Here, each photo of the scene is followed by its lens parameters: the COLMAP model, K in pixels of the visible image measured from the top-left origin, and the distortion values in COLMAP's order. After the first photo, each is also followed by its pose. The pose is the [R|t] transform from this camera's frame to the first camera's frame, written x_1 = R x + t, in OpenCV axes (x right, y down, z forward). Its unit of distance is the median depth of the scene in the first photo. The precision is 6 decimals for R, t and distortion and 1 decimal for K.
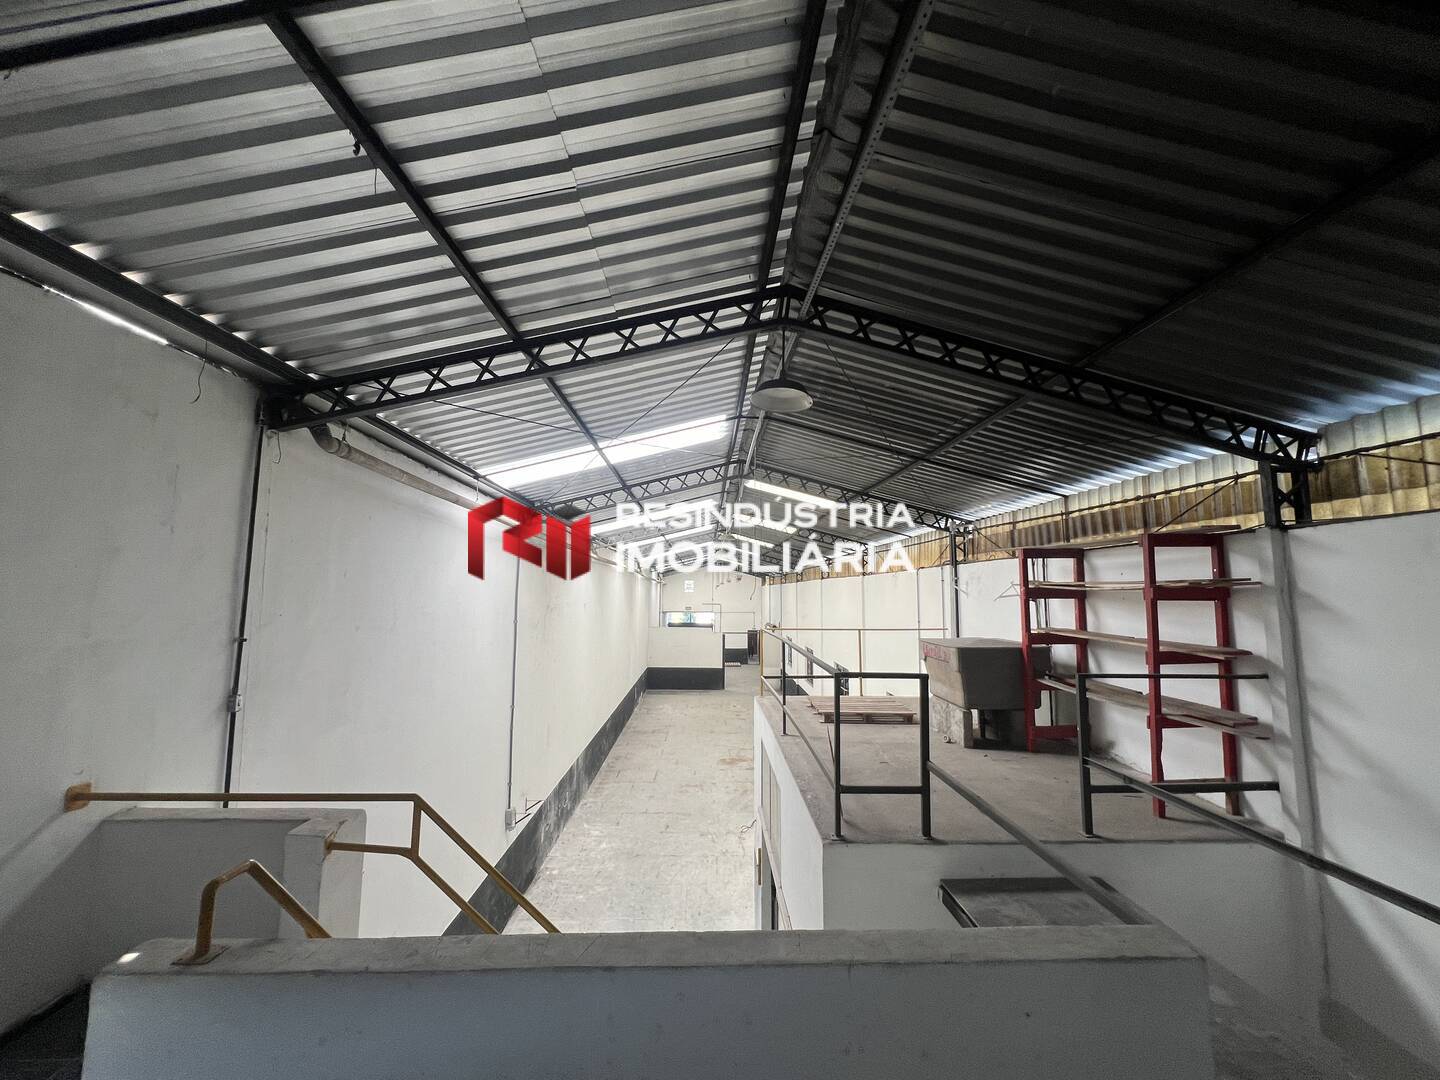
lens RADIAL K [[572.7, 0, 720.1], [0, 572.7, 534.2], [0, 0, 1]] dist [-0.002604, 0.000014]
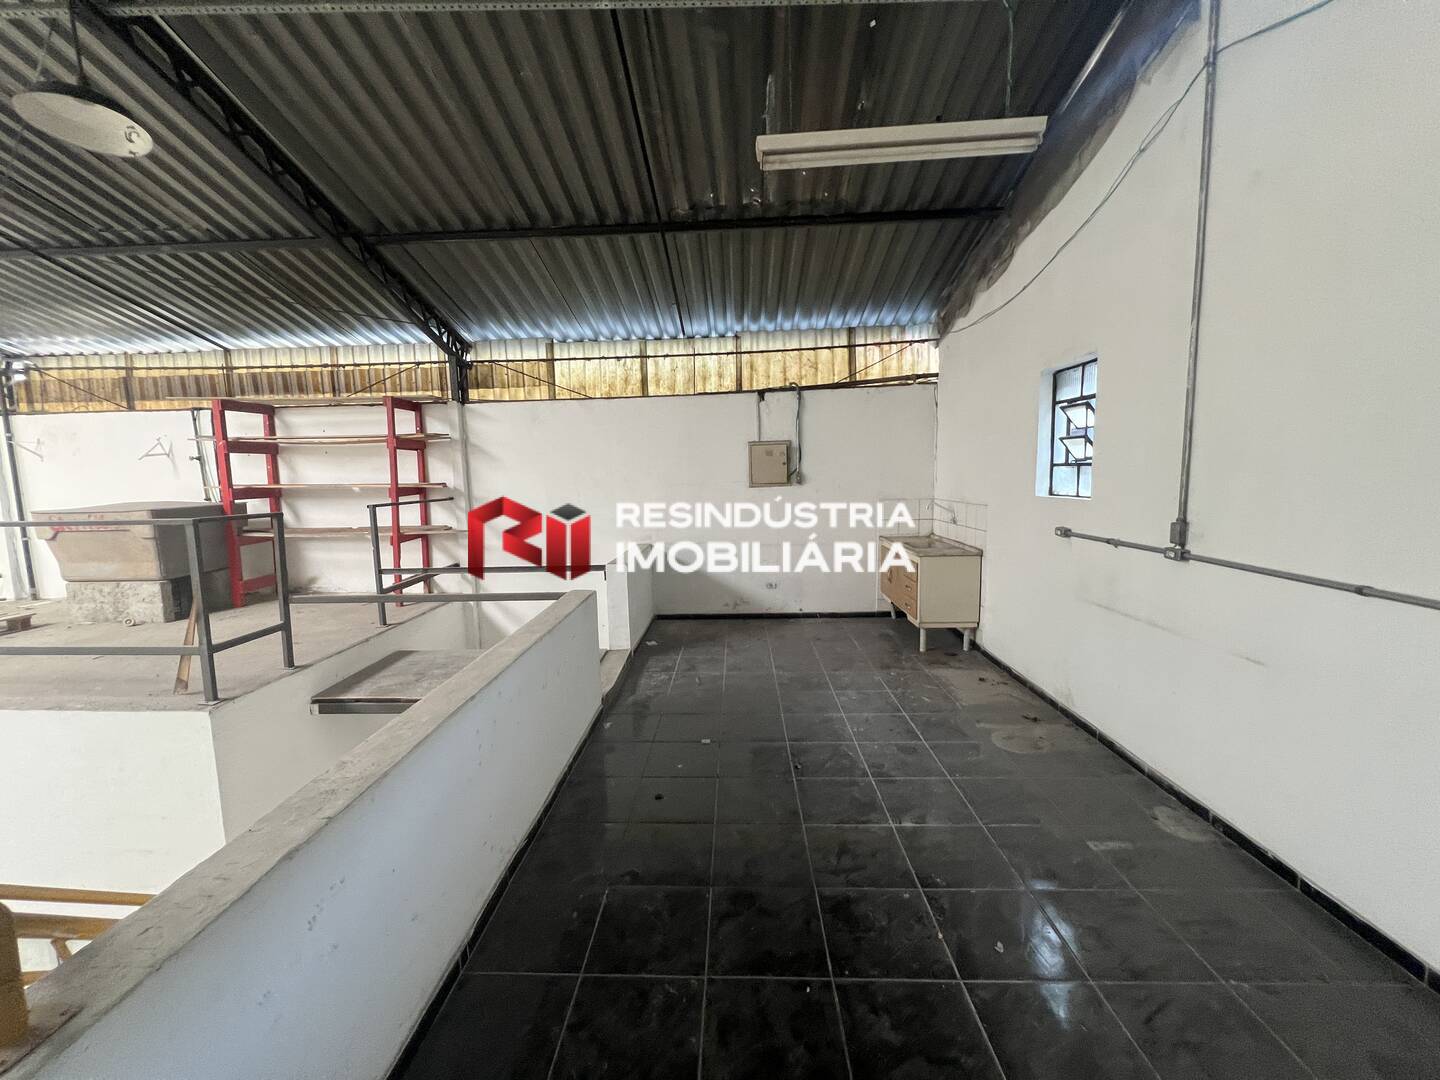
lens RADIAL K [[572.7, 0, 715.0], [0, 572.7, 539.0], [0, 0, 1]] dist [-0.002604, 0.000014]
pose [[0.067399, -0.126614, 0.989660, -0.508979], [-0.079974, 0.988038, 0.131853, 0.087137], [-0.994516, -0.088034, 0.056466, 0.171356]]
